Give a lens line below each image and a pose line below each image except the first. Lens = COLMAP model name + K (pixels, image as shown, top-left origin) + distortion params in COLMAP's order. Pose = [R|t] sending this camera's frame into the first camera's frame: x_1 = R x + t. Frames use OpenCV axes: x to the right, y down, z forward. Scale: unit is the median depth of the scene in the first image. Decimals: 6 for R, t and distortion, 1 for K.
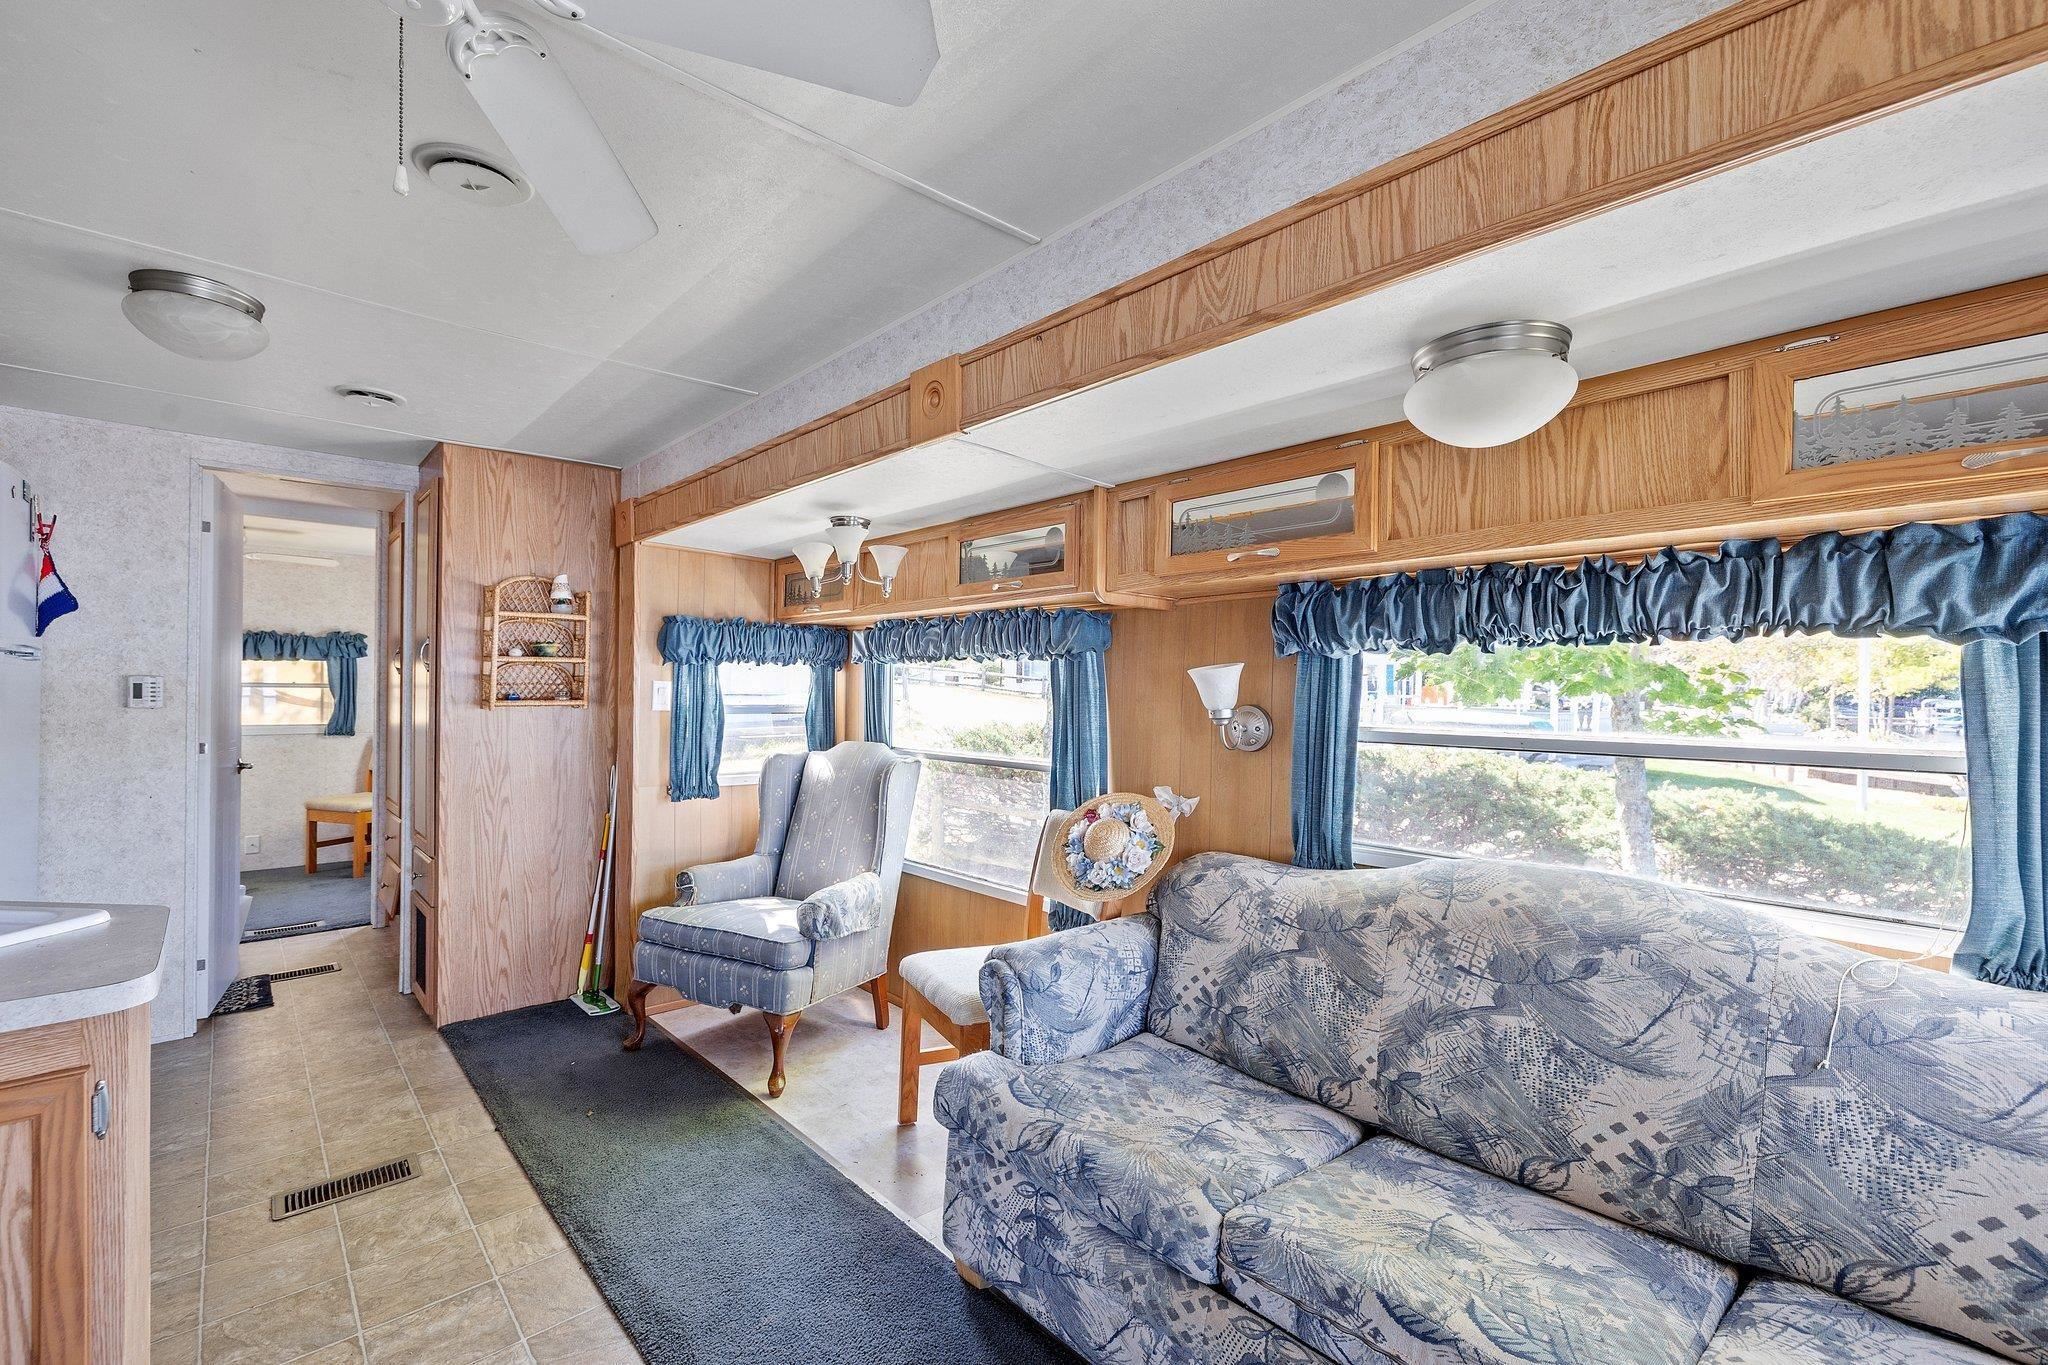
lens RADIAL K [[888.6, 0, 1024.0], [0, 888.6, 682.5], [0, 0, 1]] dist [-0.002730, -0.000231]
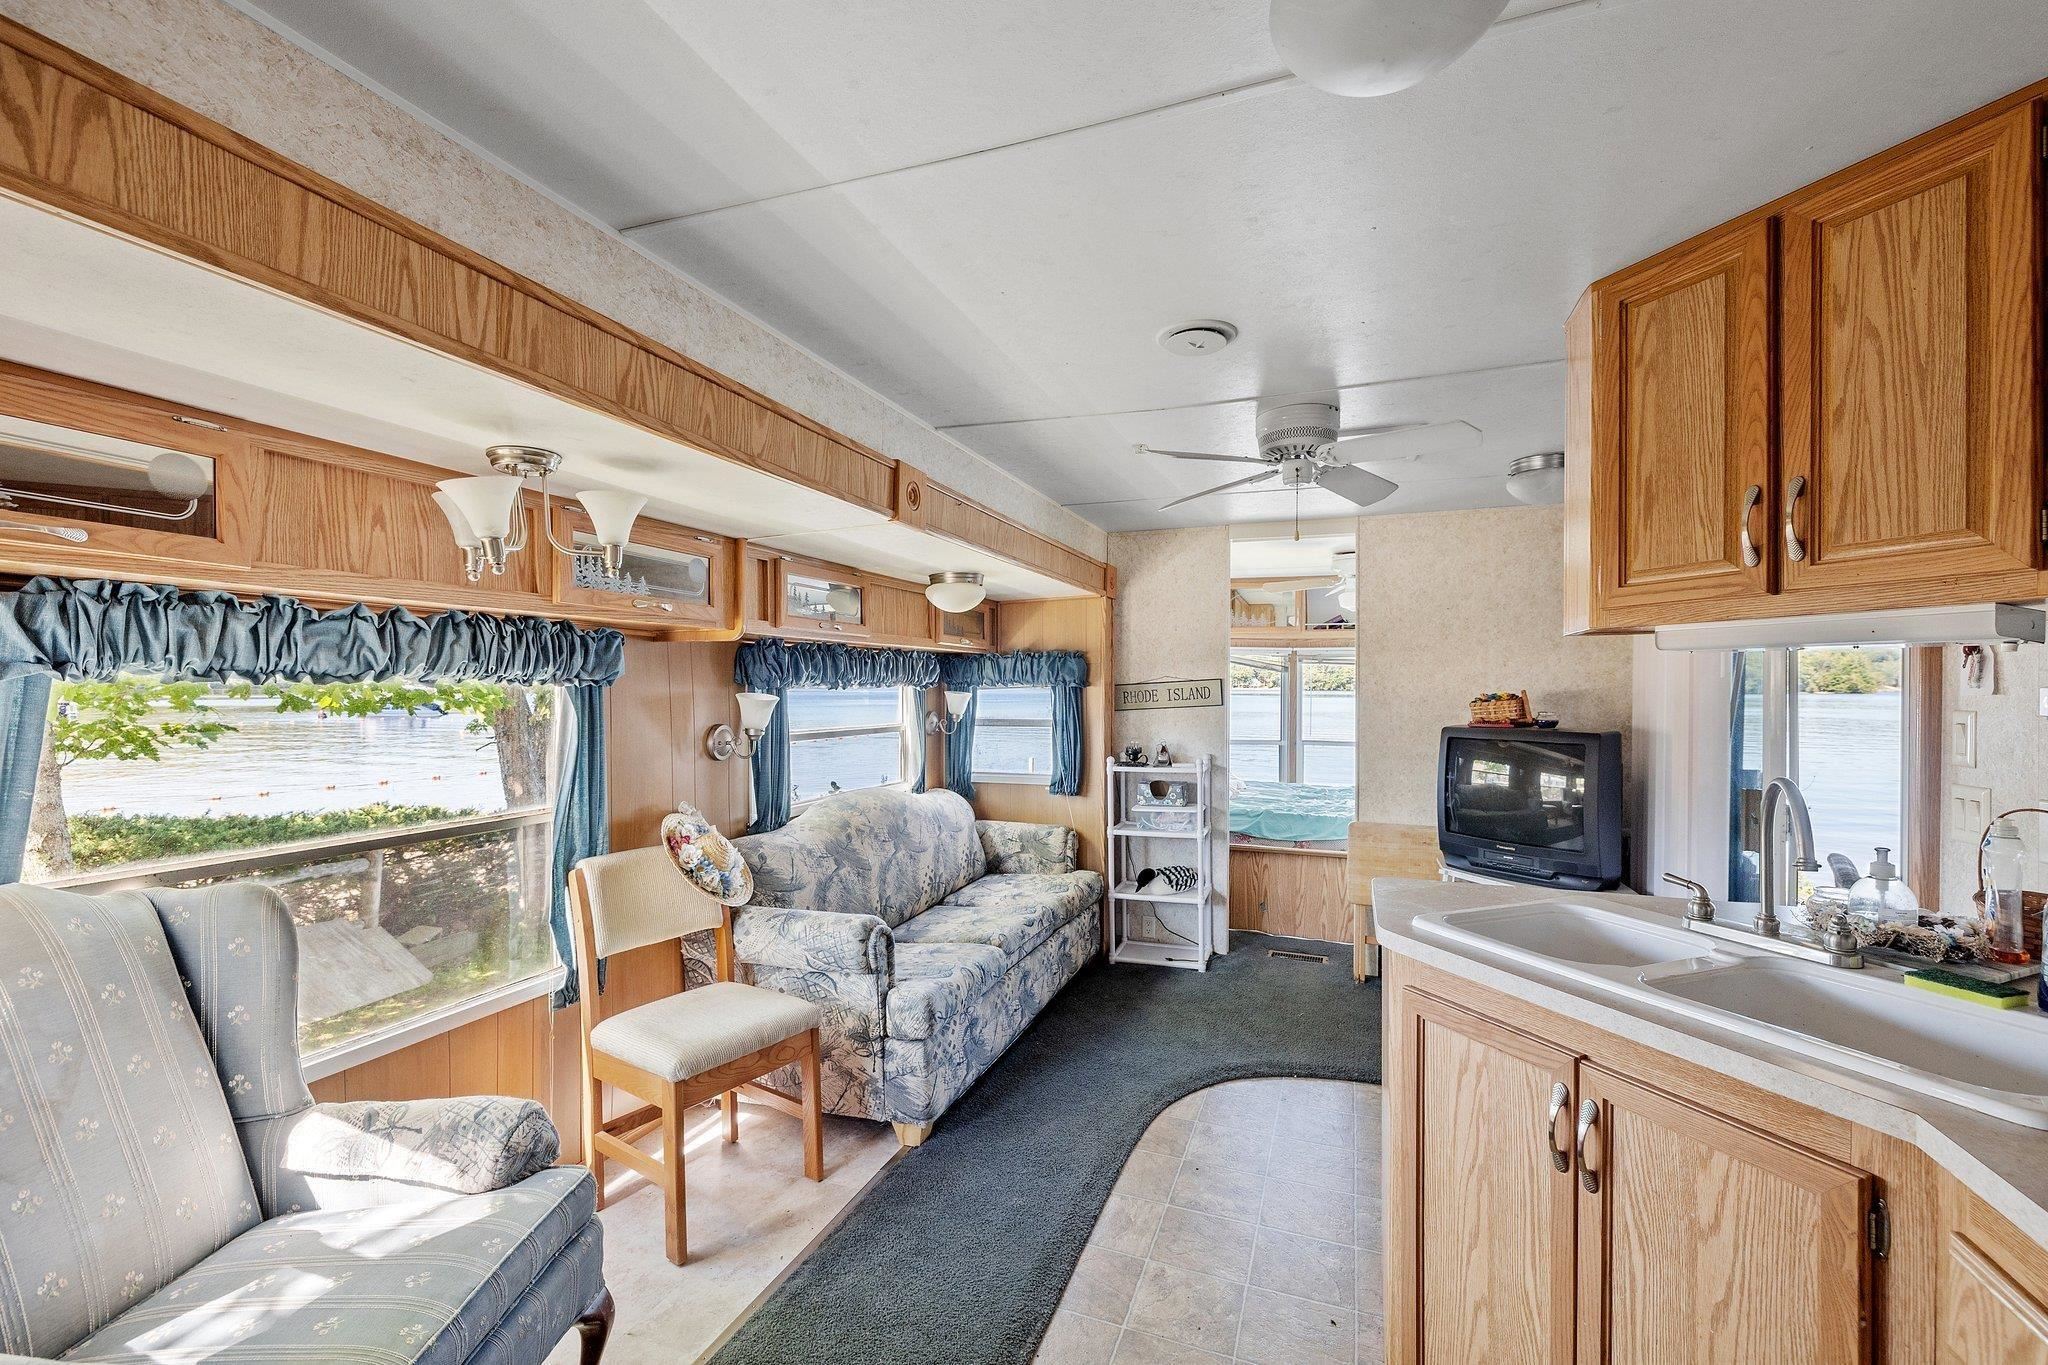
lens RADIAL K [[860.7, 0, 1025.6], [0, 860.7, 685.7], [0, 0, 1]] dist [-0.002205, 0.000616]
pose [[-0.456479, -0.007625, 0.889701, -1.404598], [-0.004073, 0.999971, 0.006481, -0.059035], [-0.889725, -0.000665, -0.456497, 1.543656]]
